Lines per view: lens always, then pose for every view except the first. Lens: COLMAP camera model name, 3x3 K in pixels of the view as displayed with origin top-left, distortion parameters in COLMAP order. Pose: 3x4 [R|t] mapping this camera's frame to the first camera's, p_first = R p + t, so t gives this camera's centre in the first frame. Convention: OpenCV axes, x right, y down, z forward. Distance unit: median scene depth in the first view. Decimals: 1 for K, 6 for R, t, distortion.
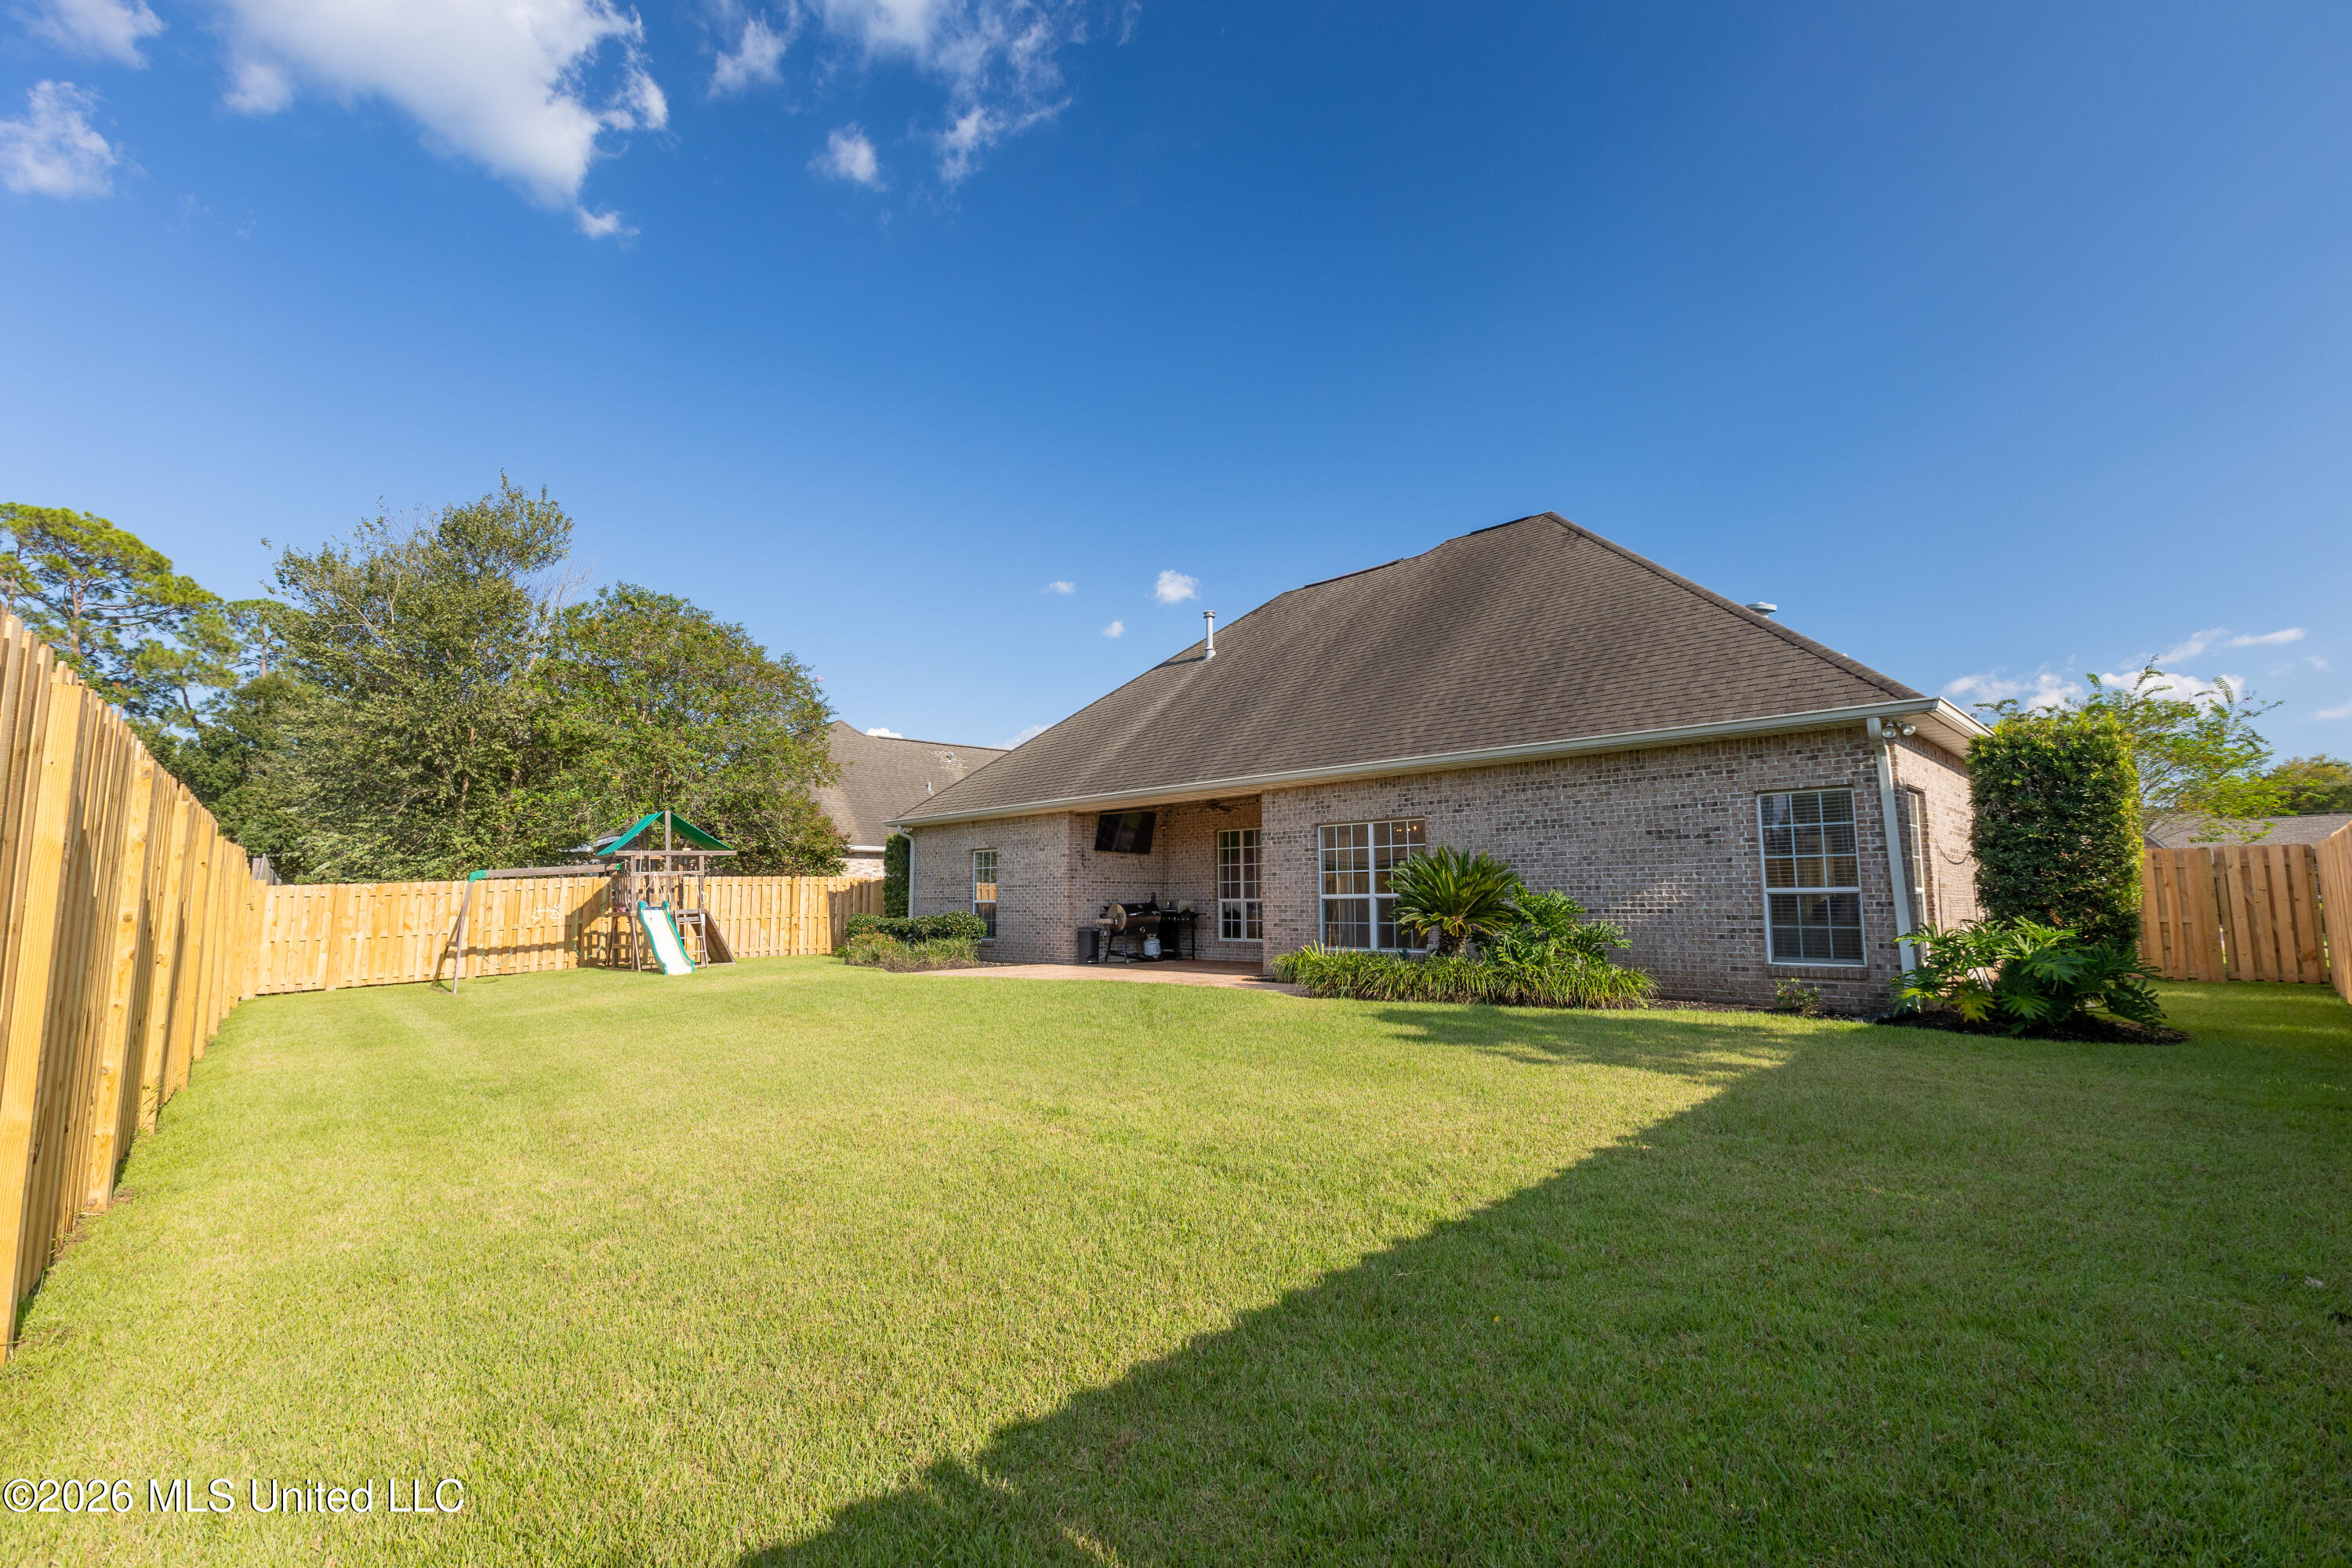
lens RADIAL K [[1041.9, 0, 1160.1], [0, 1041.9, 787.0], [0, 0, 1]] dist [0.002749, -0.001457]
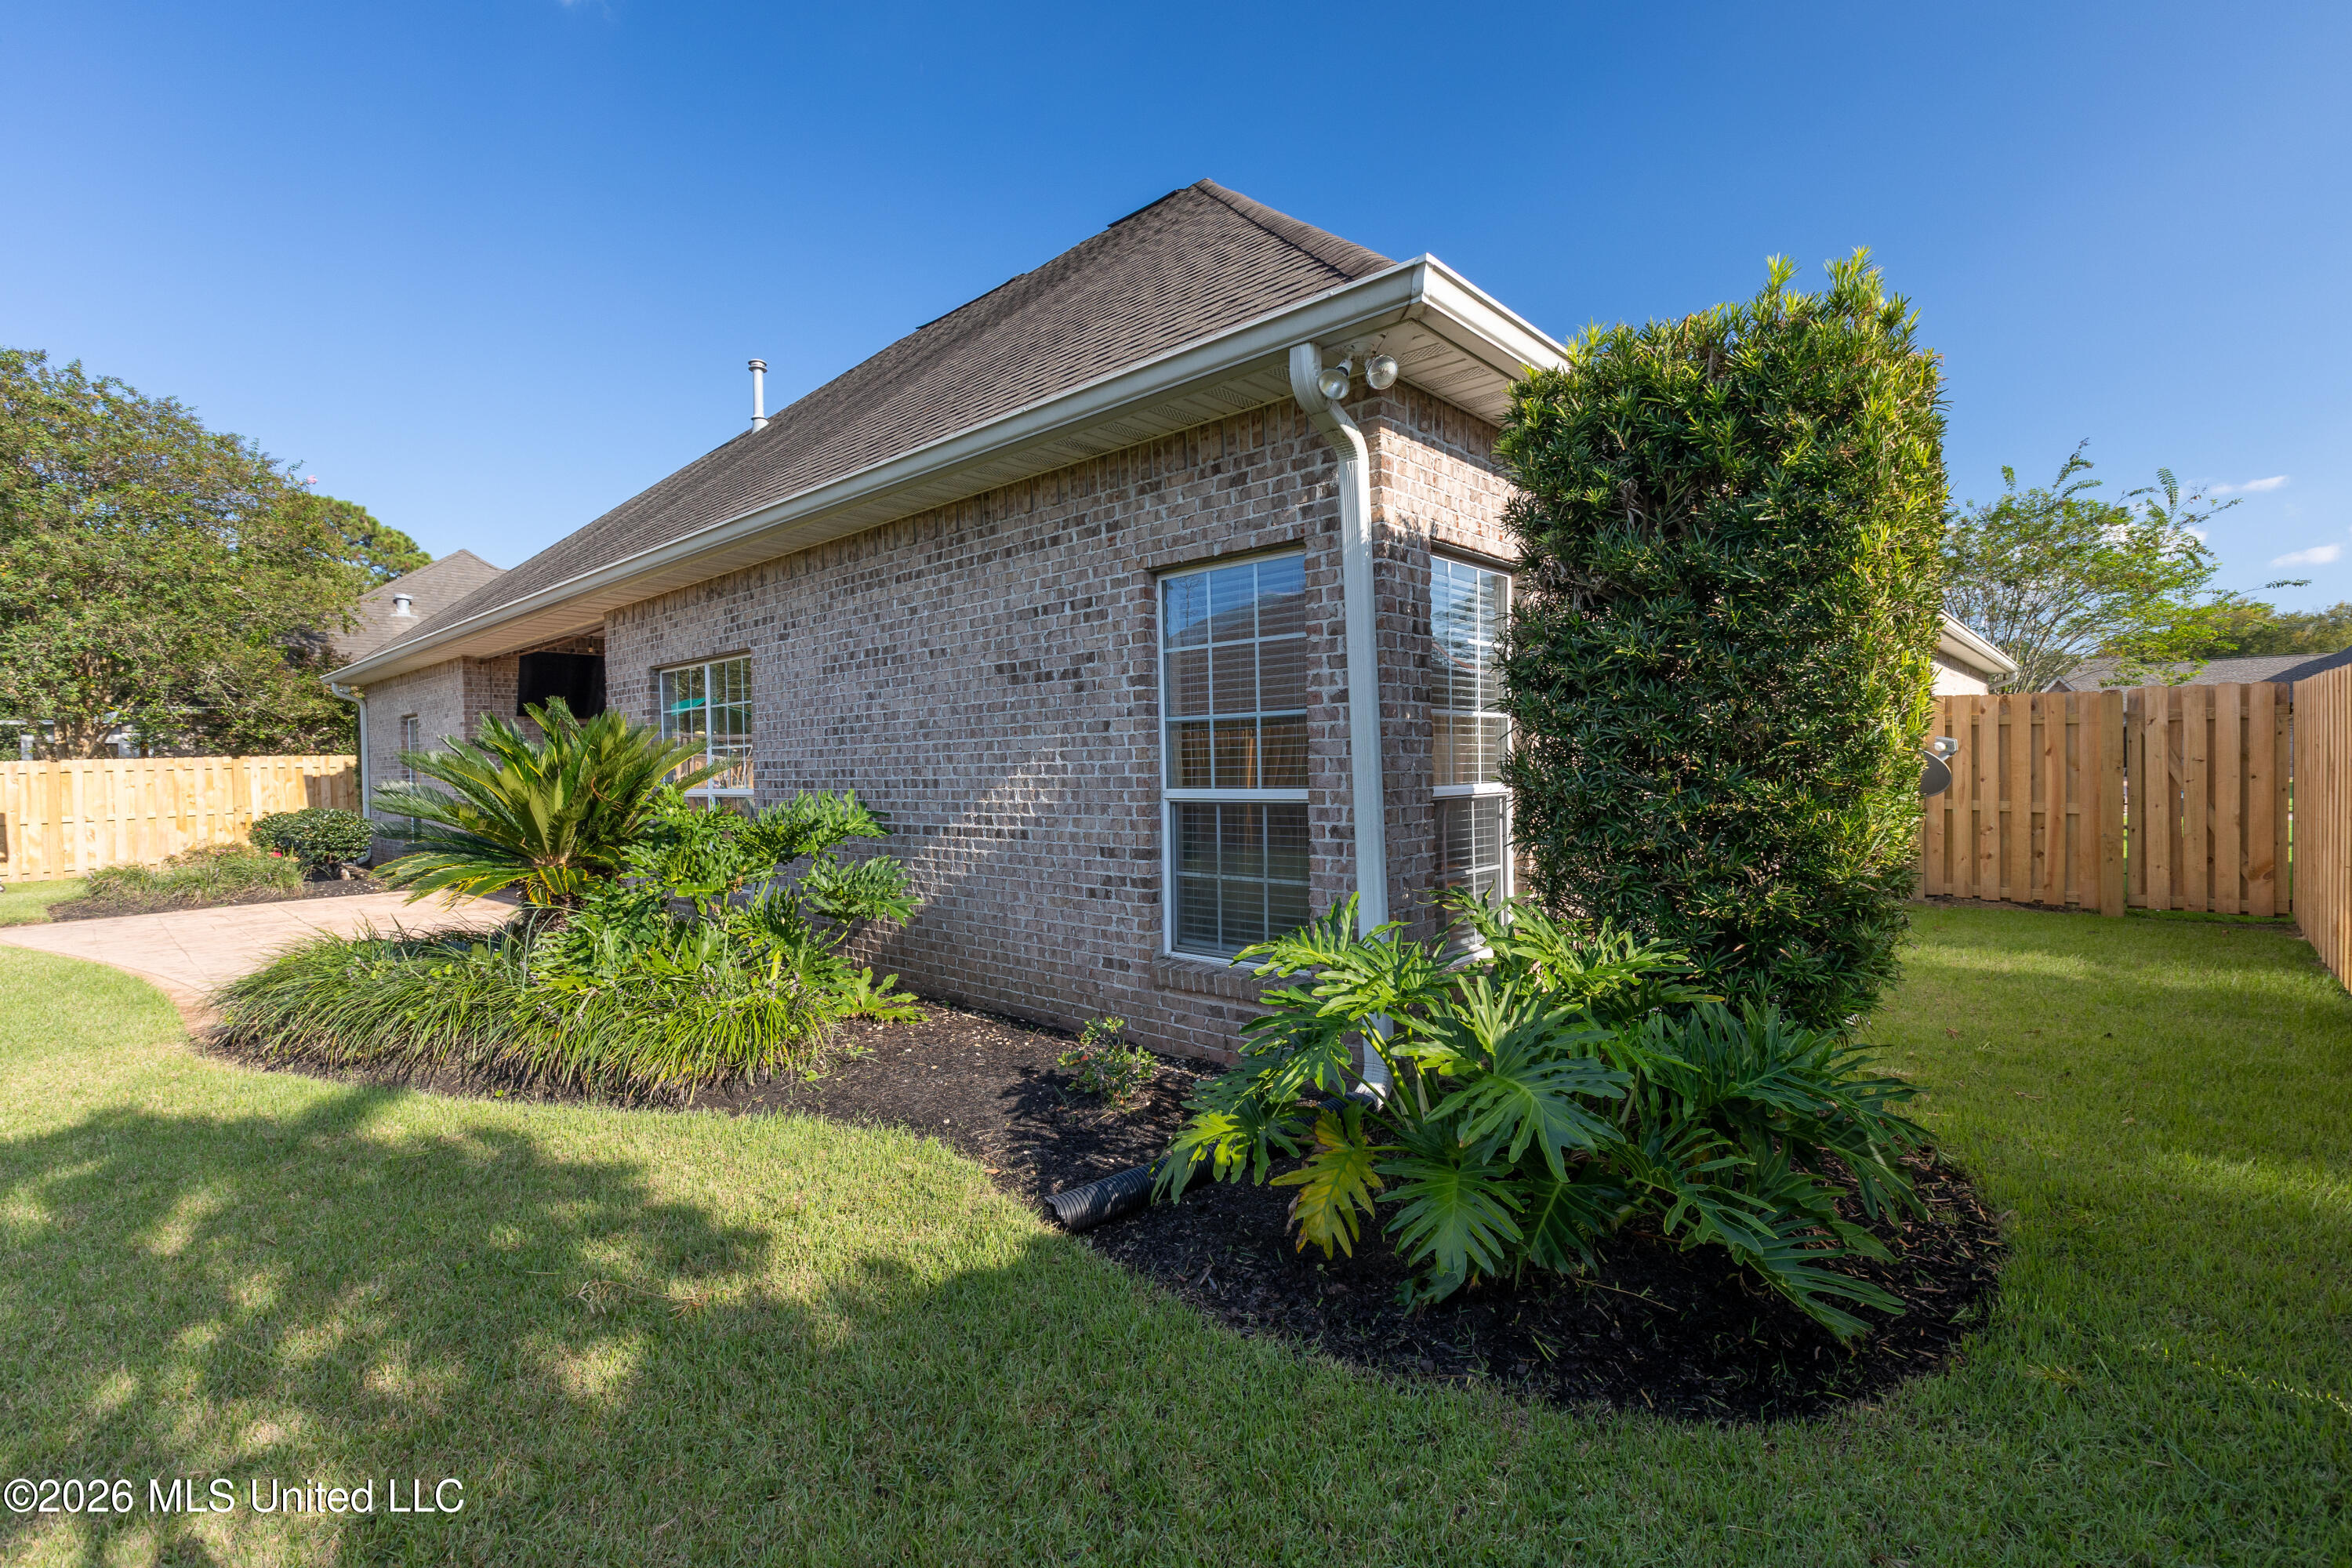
lens RADIAL K [[1059.3, 0, 1171.6], [0, 1059.3, 788.5], [0, 0, 1]] dist [0.001561, -0.000108]
pose [[0.998333, -0.016889, 0.055193, 0.526079], [0.009365, 0.990959, 0.133839, 0.034083], [-0.056954, -0.133099, 0.989465, 0.519253]]
